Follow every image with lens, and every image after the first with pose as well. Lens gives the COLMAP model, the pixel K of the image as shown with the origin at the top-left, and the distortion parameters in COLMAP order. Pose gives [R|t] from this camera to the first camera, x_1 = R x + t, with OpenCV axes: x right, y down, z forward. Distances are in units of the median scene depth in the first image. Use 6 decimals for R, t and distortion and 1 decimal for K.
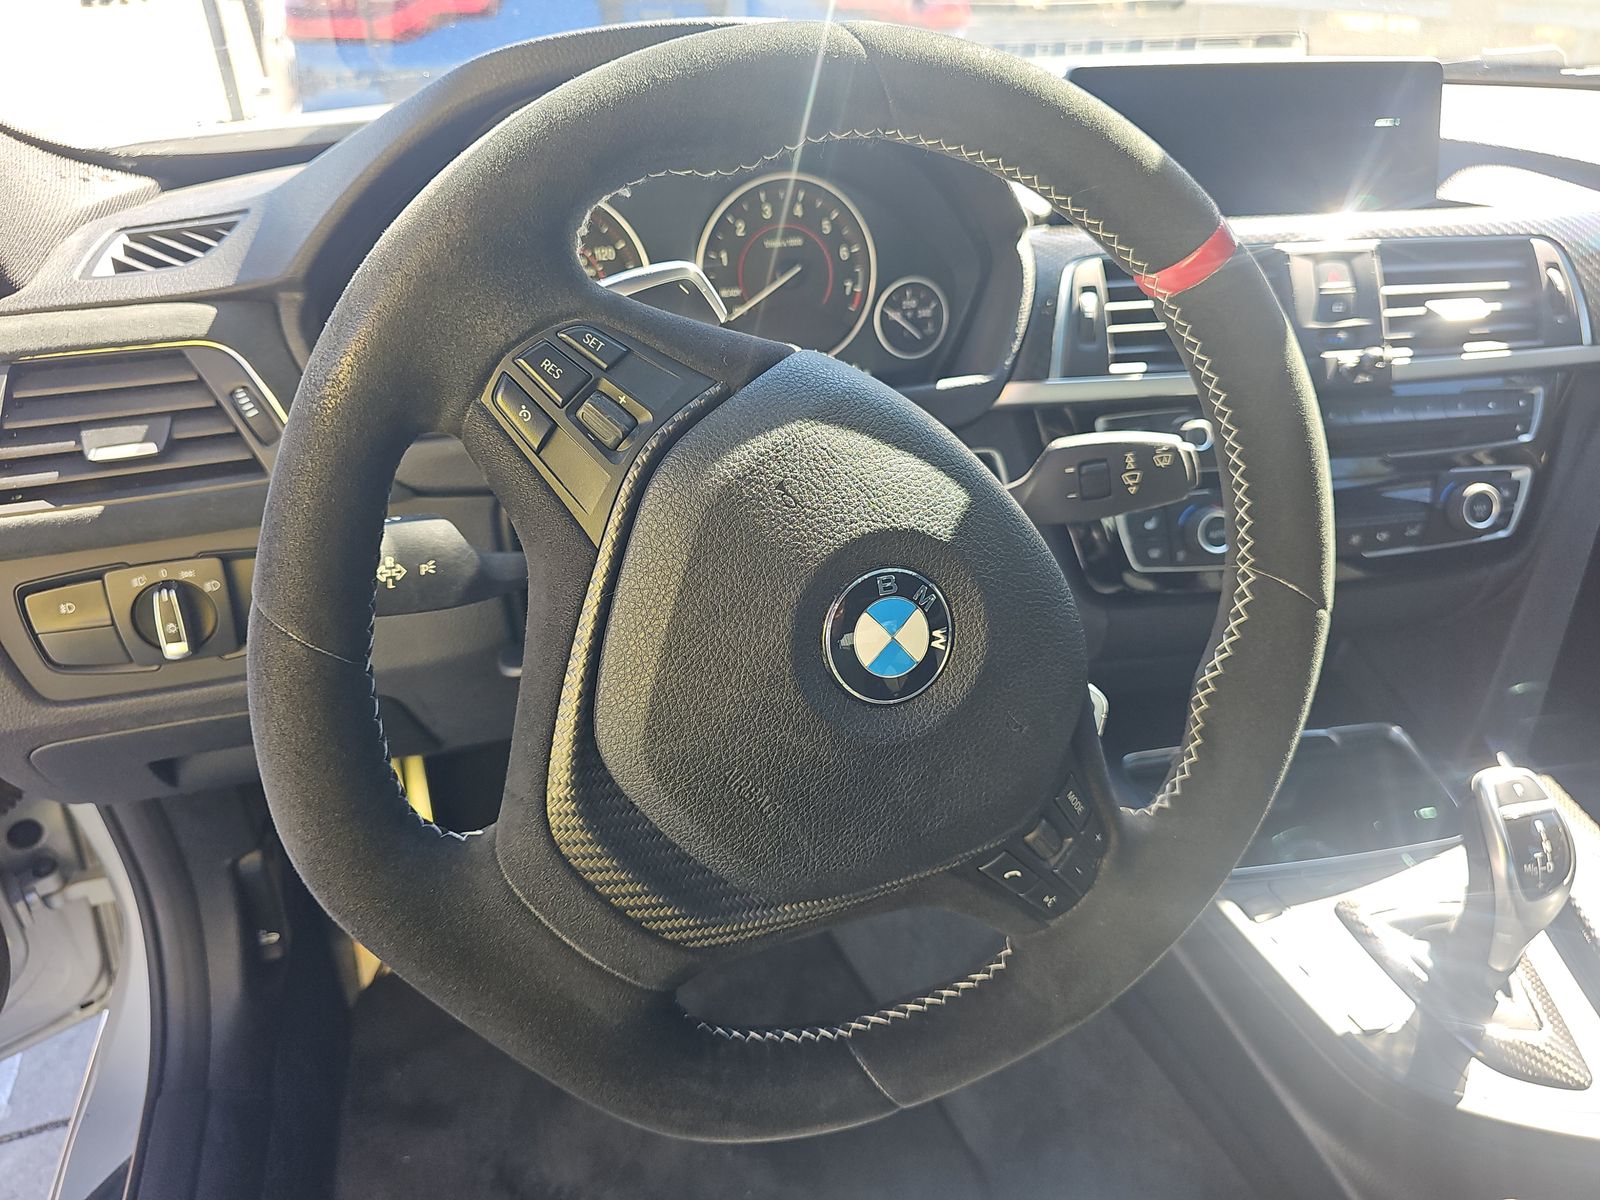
lens RADIAL K [[1060.1, 0, 800.0], [0, 1060.1, 600.0], [0, 0, 1]] dist [0.021051, -0.038564]
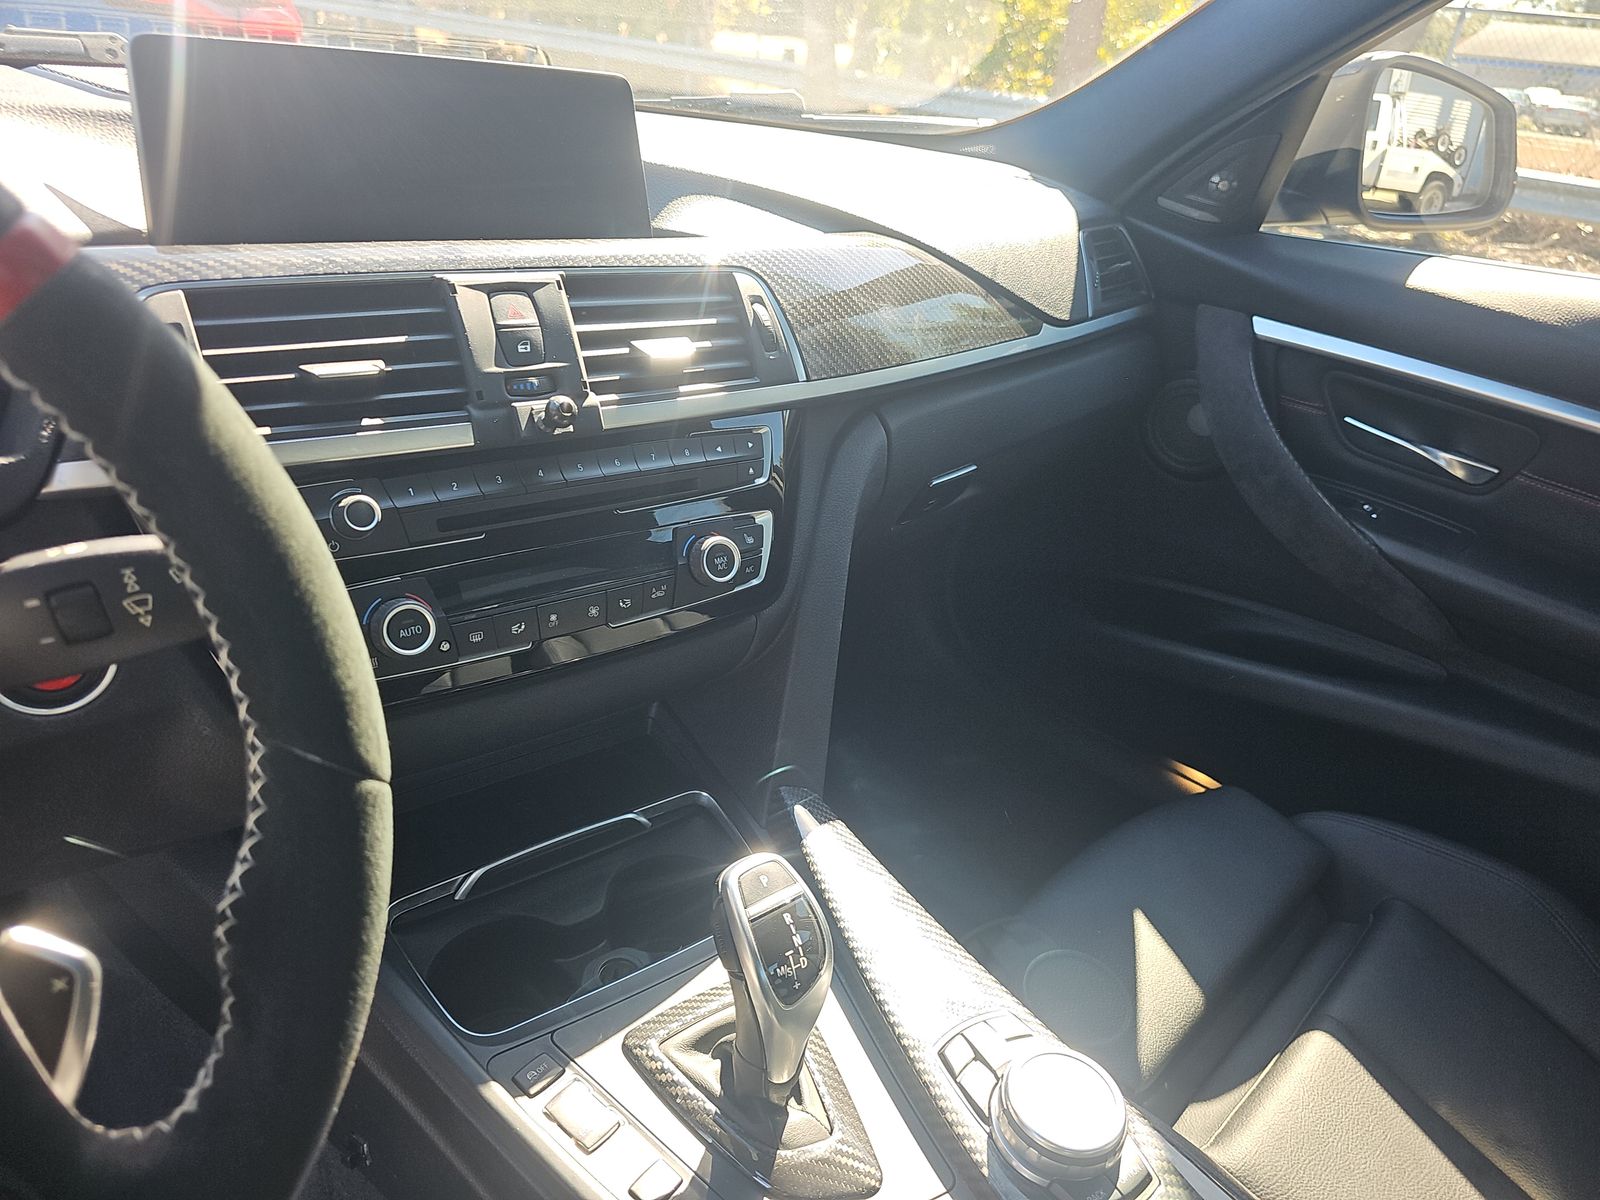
lens RADIAL K [[1060.1, 0, 800.0], [0, 1060.1, 600.0], [0, 0, 1]] dist [0.021051, -0.038564]
pose [[0.878820, -0.123264, 0.460958, 0.279197], [0.138724, 0.990331, 0.000345, -0.044769], [-0.456543, 0.063643, 0.887422, 0.155550]]
